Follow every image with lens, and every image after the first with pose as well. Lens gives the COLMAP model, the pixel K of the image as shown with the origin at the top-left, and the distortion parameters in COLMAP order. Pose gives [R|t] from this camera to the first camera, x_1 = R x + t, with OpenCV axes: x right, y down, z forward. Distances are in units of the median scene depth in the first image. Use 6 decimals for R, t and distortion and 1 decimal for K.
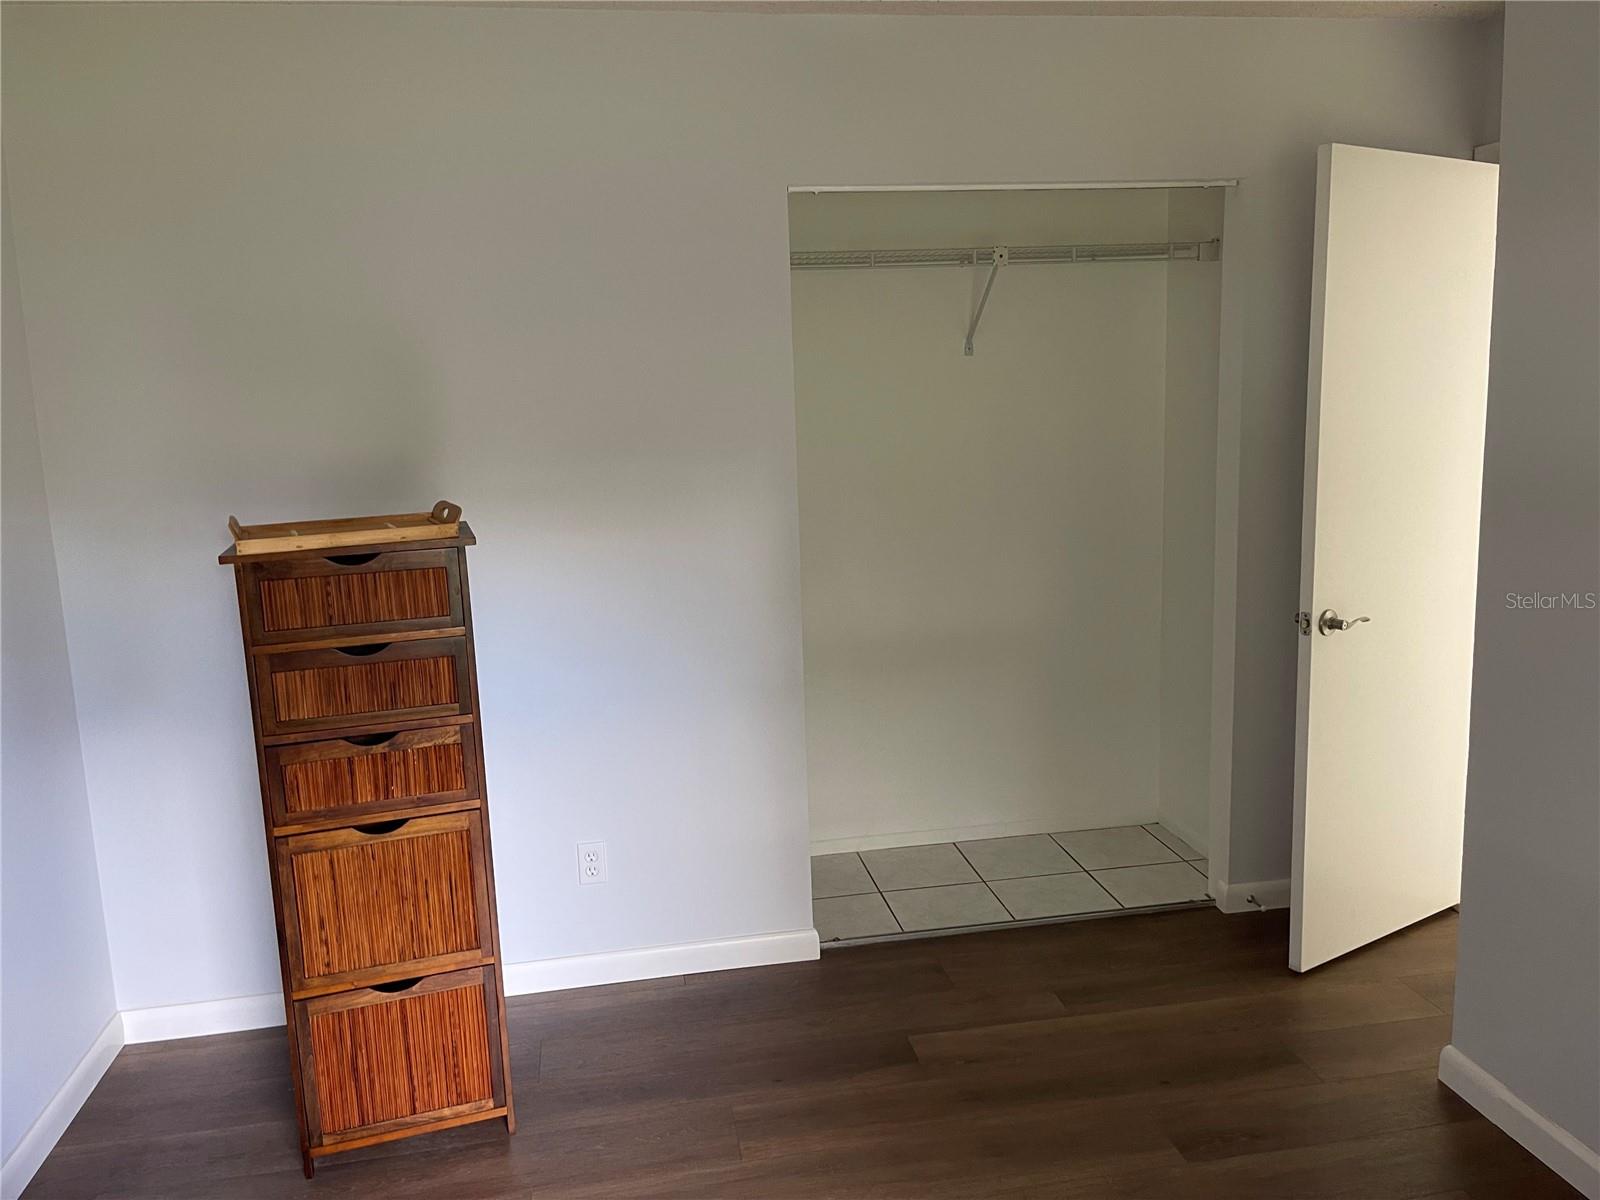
lens RADIAL K [[1205.4, 0, 802.0], [0, 1205.4, 588.5], [0, 0, 1]] dist [0.064485, -0.081224]
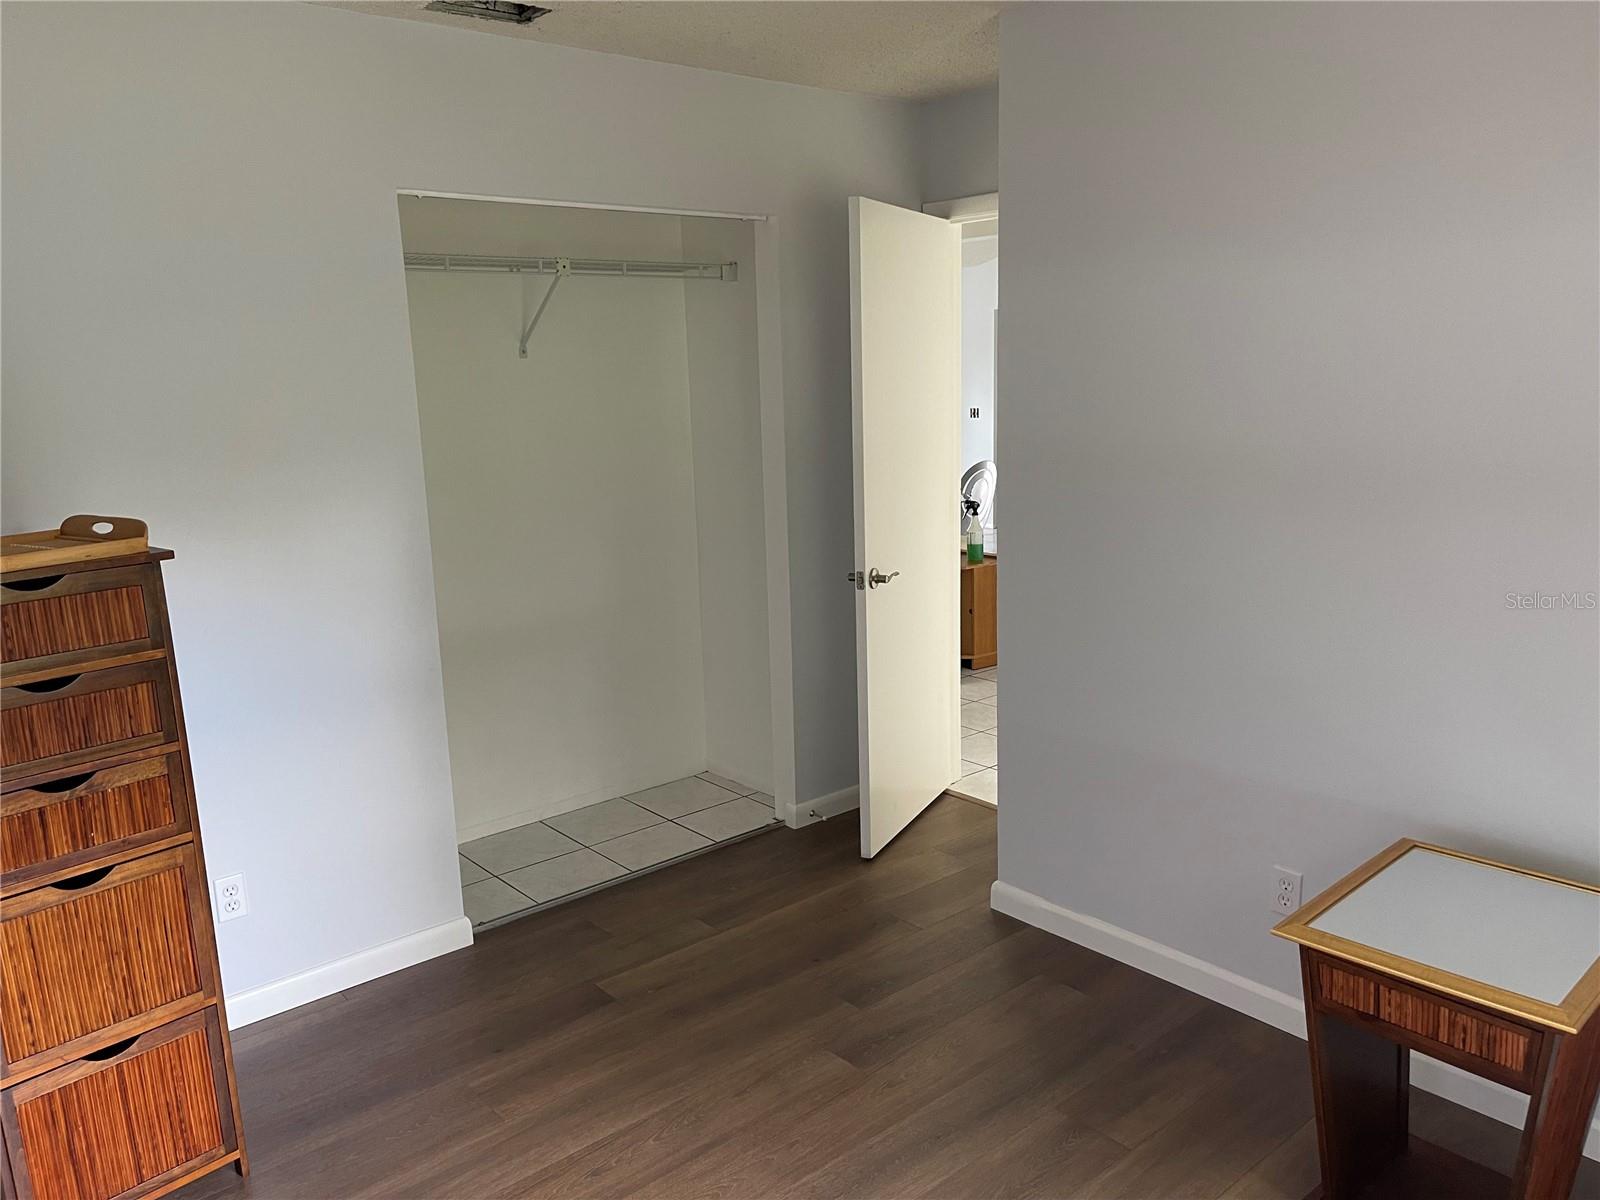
lens RADIAL K [[1205.4, 0, 805.1], [0, 1205.4, 607.4], [0, 0, 1]] dist [0.064485, -0.081224]
pose [[0.857004, -0.090642, 0.507274, -0.270538], [0.082599, 0.995843, 0.038396, 0.004366], [-0.508646, 0.008994, 0.860929, -0.041157]]
